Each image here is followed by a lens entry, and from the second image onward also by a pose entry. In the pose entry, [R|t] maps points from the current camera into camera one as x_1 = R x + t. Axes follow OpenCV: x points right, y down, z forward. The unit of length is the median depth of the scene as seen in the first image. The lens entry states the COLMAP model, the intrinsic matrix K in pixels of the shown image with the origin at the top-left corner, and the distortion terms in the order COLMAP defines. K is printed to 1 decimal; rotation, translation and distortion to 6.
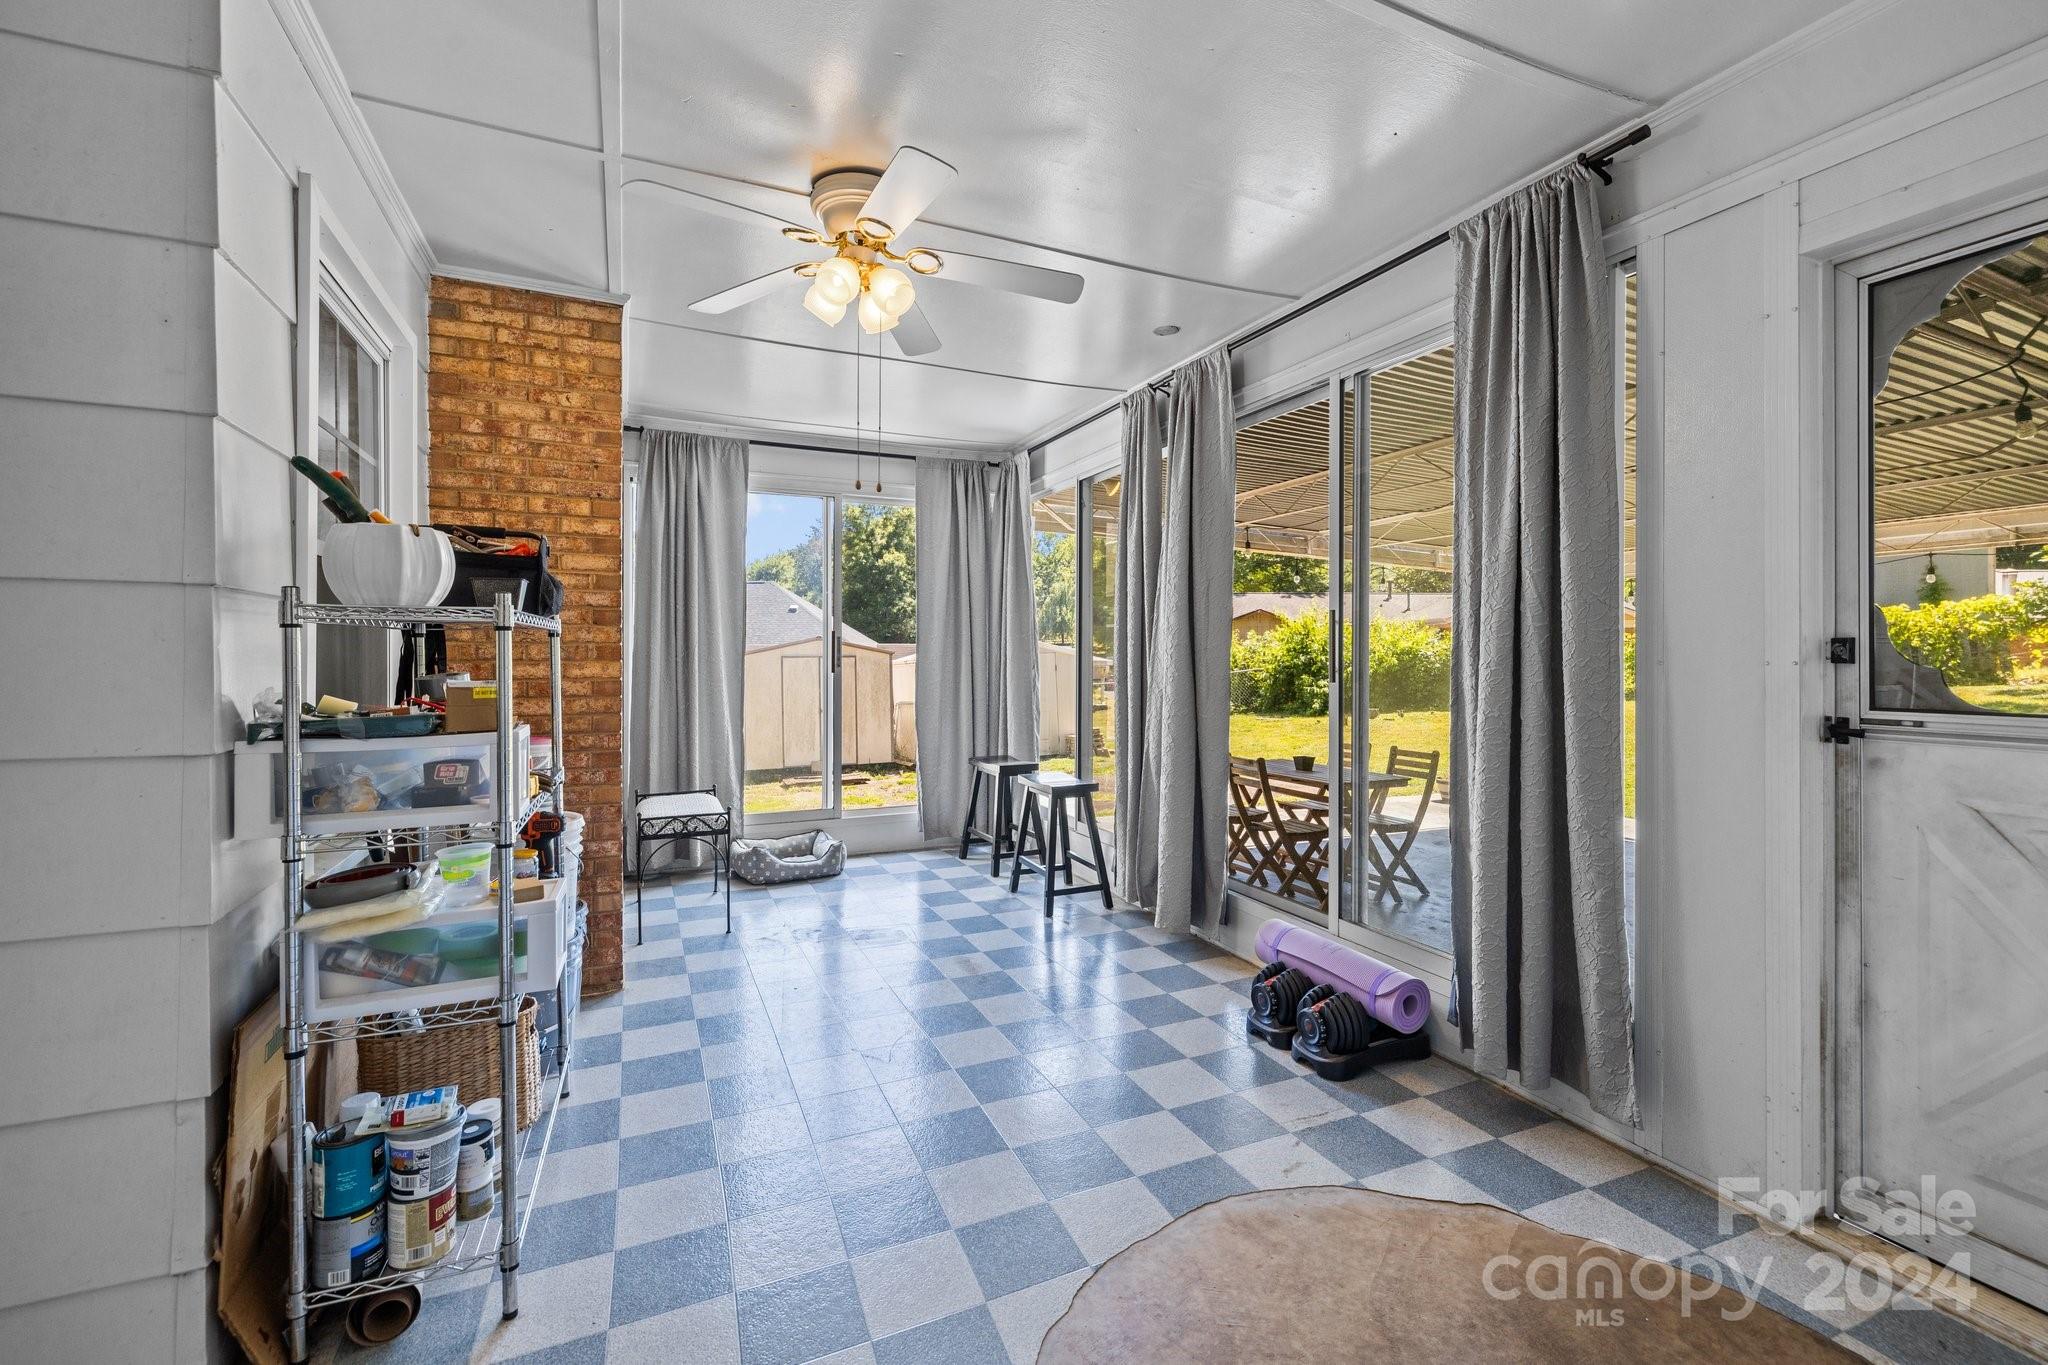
lens RADIAL K [[865.0, 0, 1015.8], [0, 865.0, 662.9], [0, 0, 1]] dist [-0.008400, -0.000133]
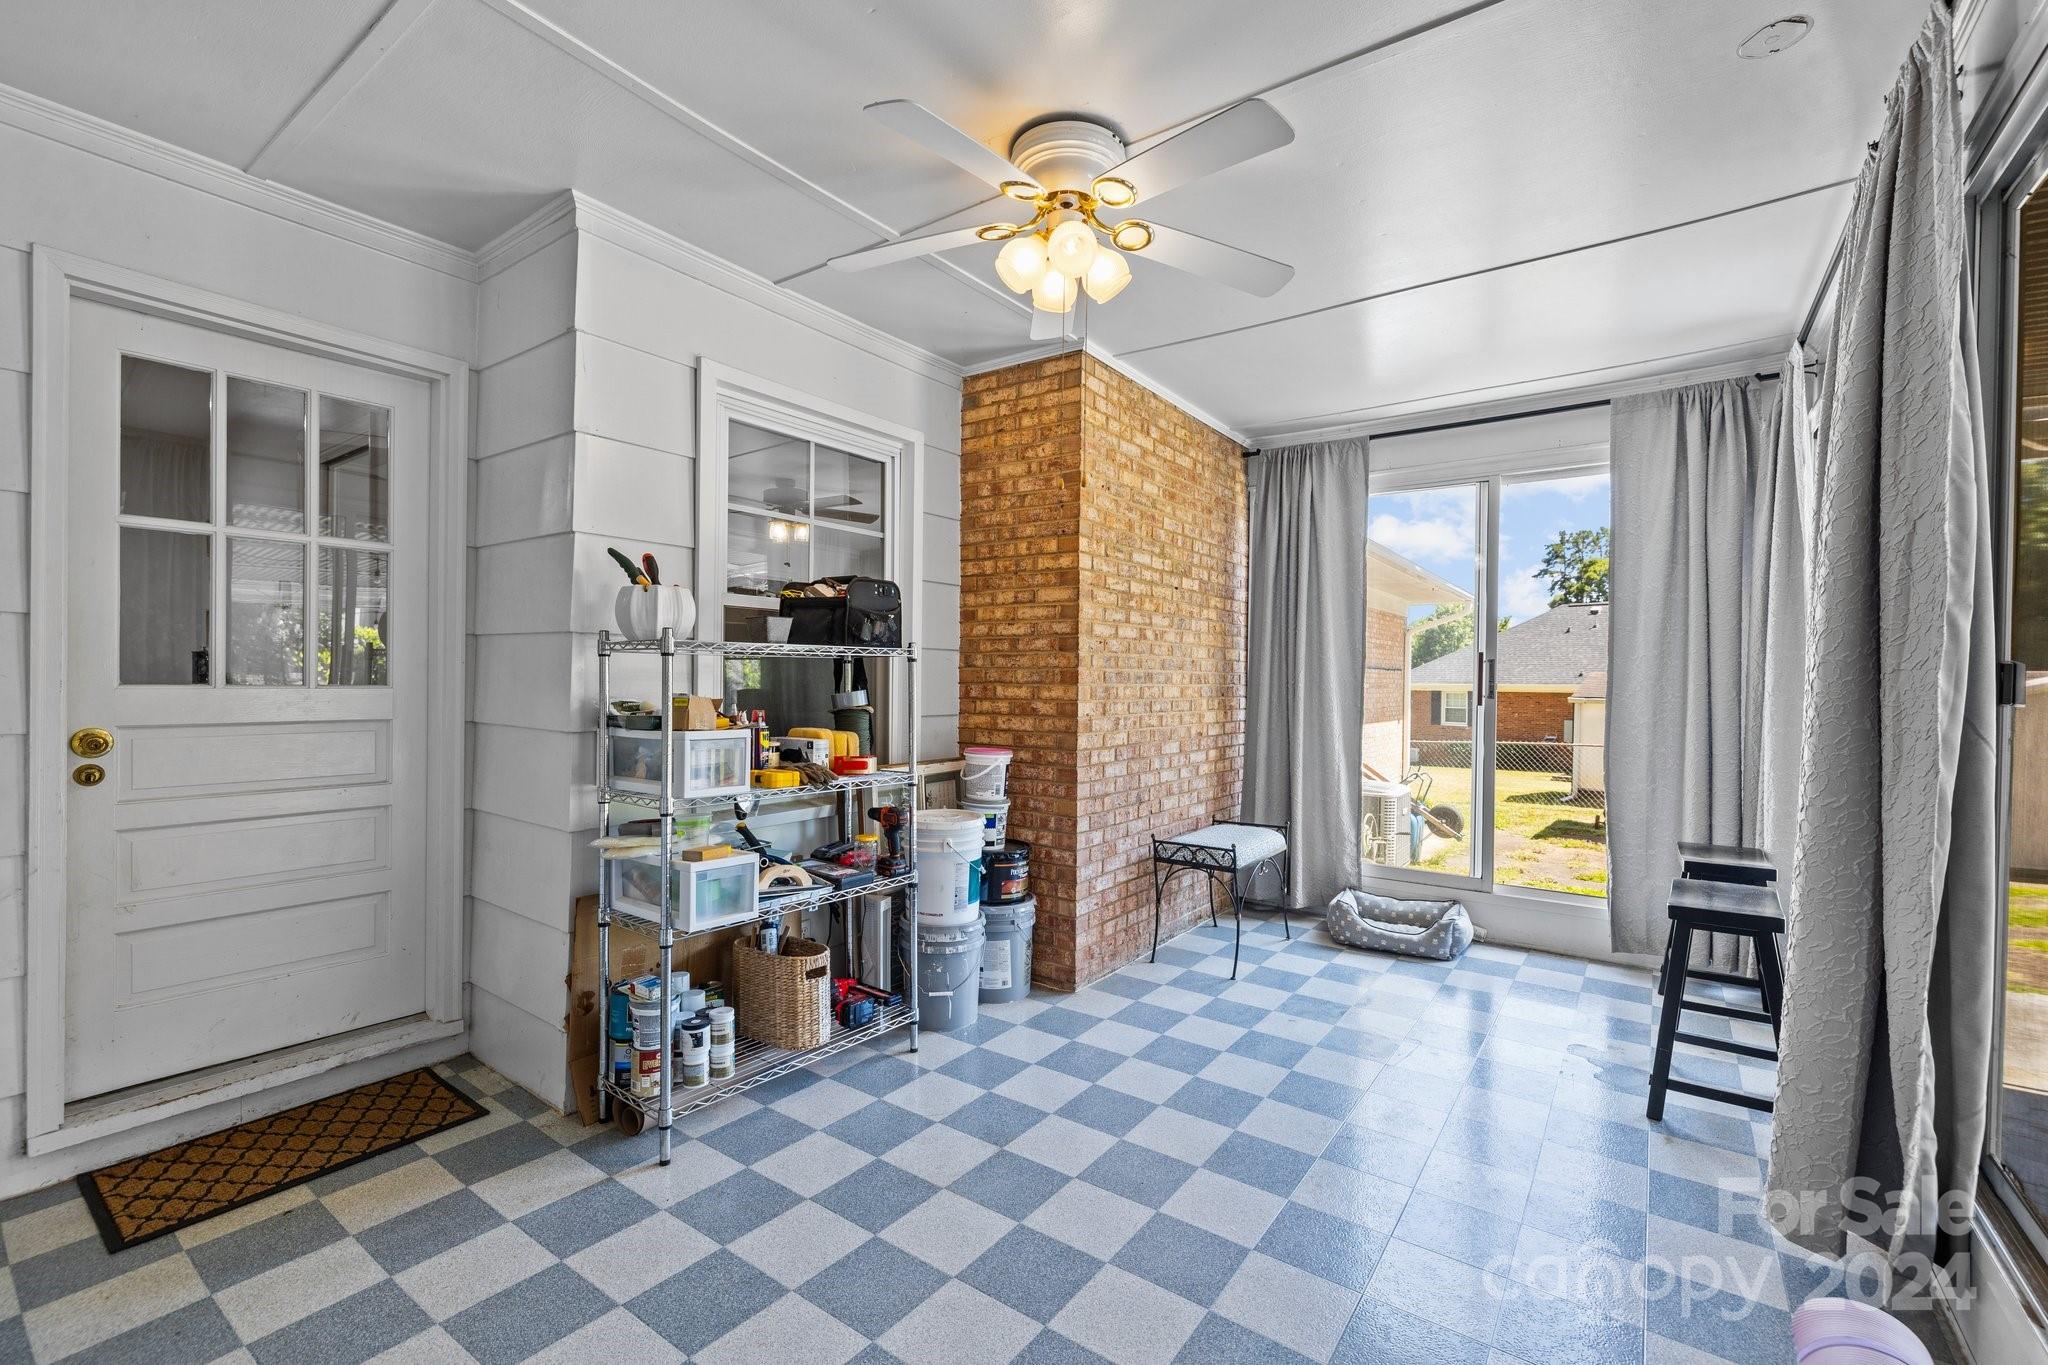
lens RADIAL K [[865.0, 0, 1019.1], [0, 865.0, 691.0], [0, 0, 1]] dist [-0.008400, -0.000133]
pose [[0.493214, 0.014578, -0.869786, 0.444790], [-0.016261, 0.999839, 0.007536, -0.001153], [0.869756, 0.010427, 0.493372, 0.421322]]
